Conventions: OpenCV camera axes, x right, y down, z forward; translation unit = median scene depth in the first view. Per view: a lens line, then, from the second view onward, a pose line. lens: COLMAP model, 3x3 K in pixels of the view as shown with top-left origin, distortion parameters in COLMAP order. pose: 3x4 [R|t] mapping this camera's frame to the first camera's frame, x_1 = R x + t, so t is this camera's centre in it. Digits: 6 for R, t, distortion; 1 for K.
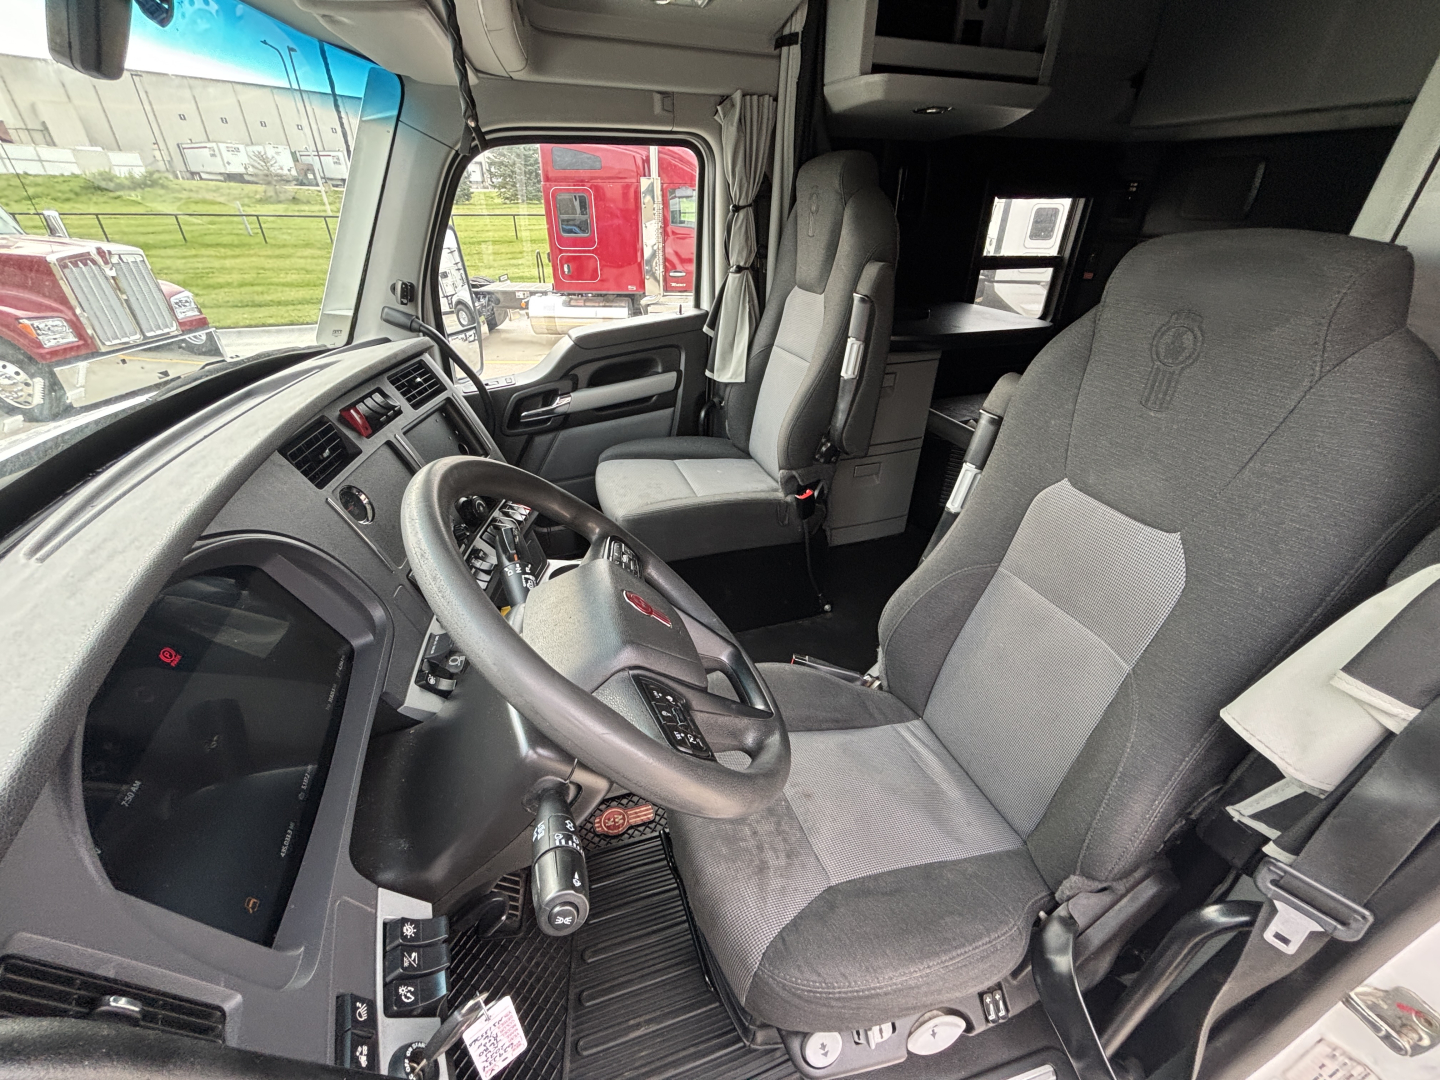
lens RADIAL K [[577.9, 0, 720.0], [0, 577.9, 540.0], [0, 0, 1]] dist [-0.002372, 0.000189]
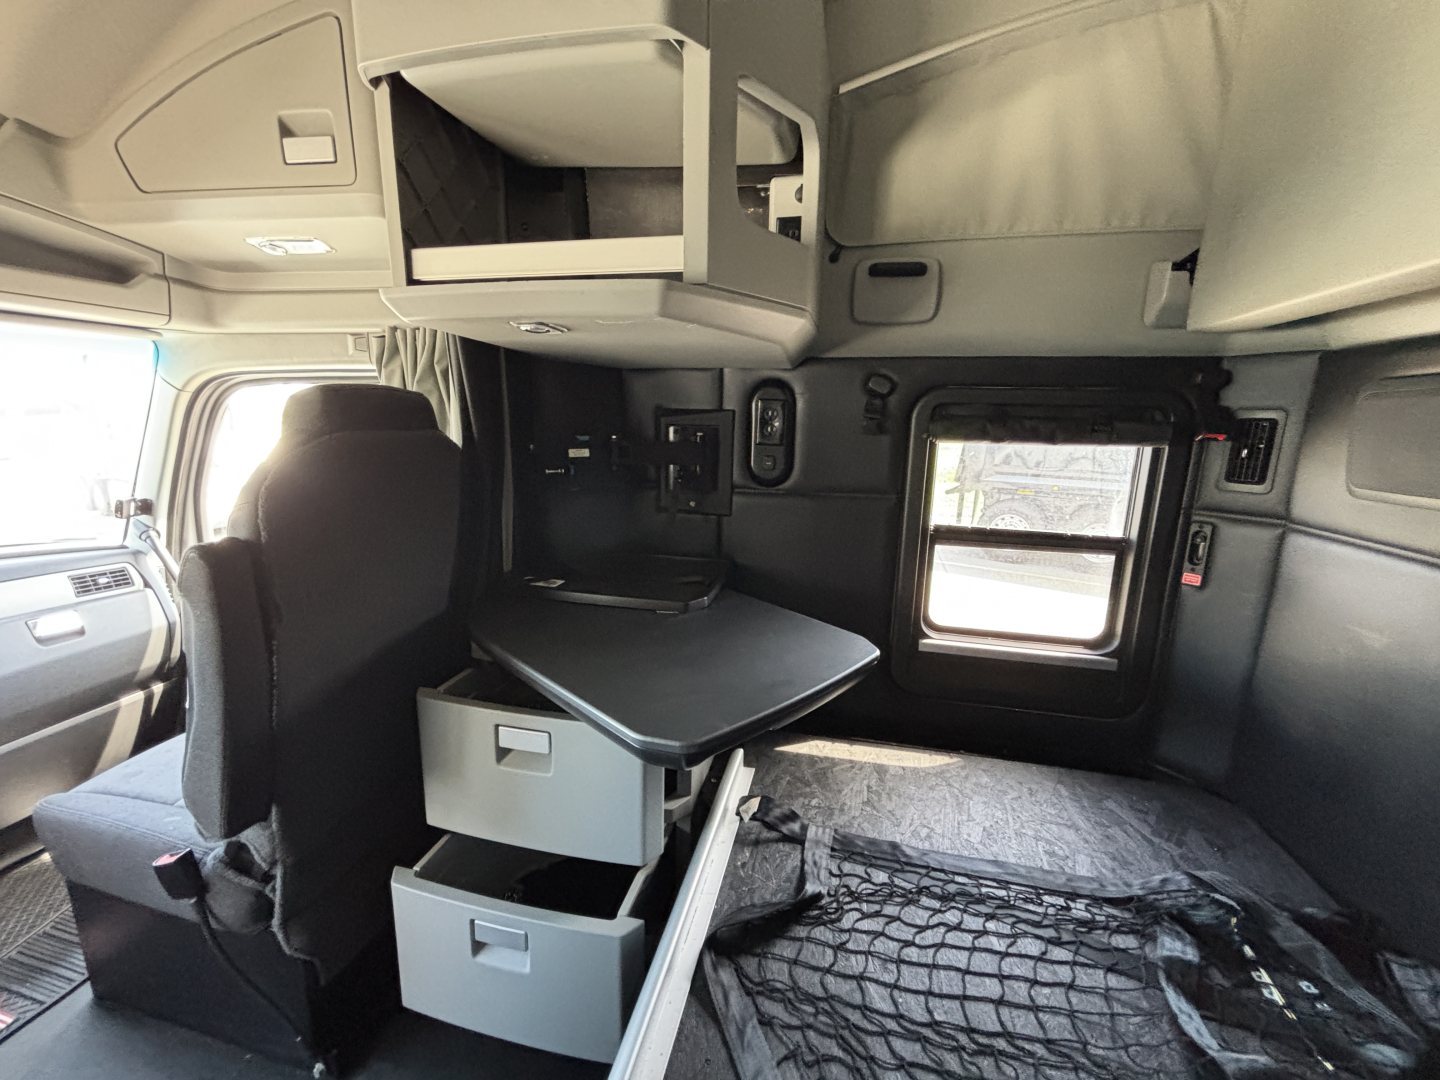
lens RADIAL K [[577.9, 0, 720.0], [0, 577.9, 540.0], [0, 0, 1]] dist [-0.002372, 0.000189]
pose [[0.844657, 0.121343, -0.521374, 0.774875], [-0.285410, 0.926071, -0.246849, -0.344836], [0.452875, 0.357308, 0.816844, 0.528343]]
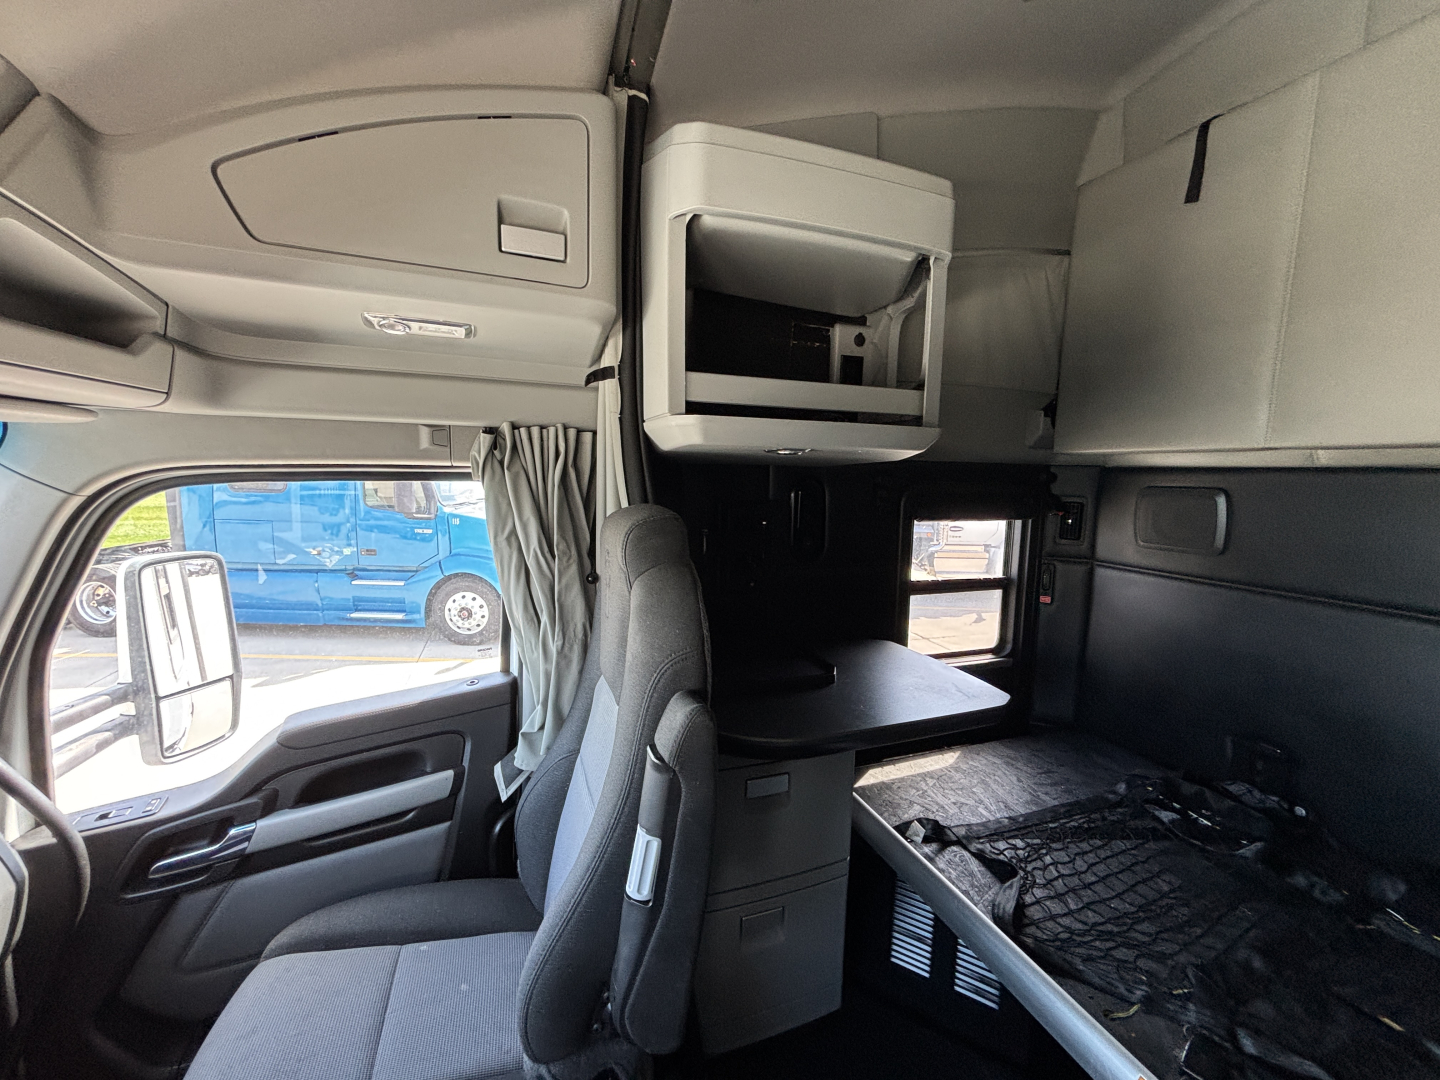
lens RADIAL K [[577.9, 0, 720.0], [0, 577.9, 540.0], [0, 0, 1]] dist [-0.002372, 0.000189]
pose [[0.999881, 0.010671, 0.011158, 0.226582], [-0.005193, 0.913046, -0.407823, -0.276439], [-0.014540, 0.407717, 0.912993, 0.301068]]
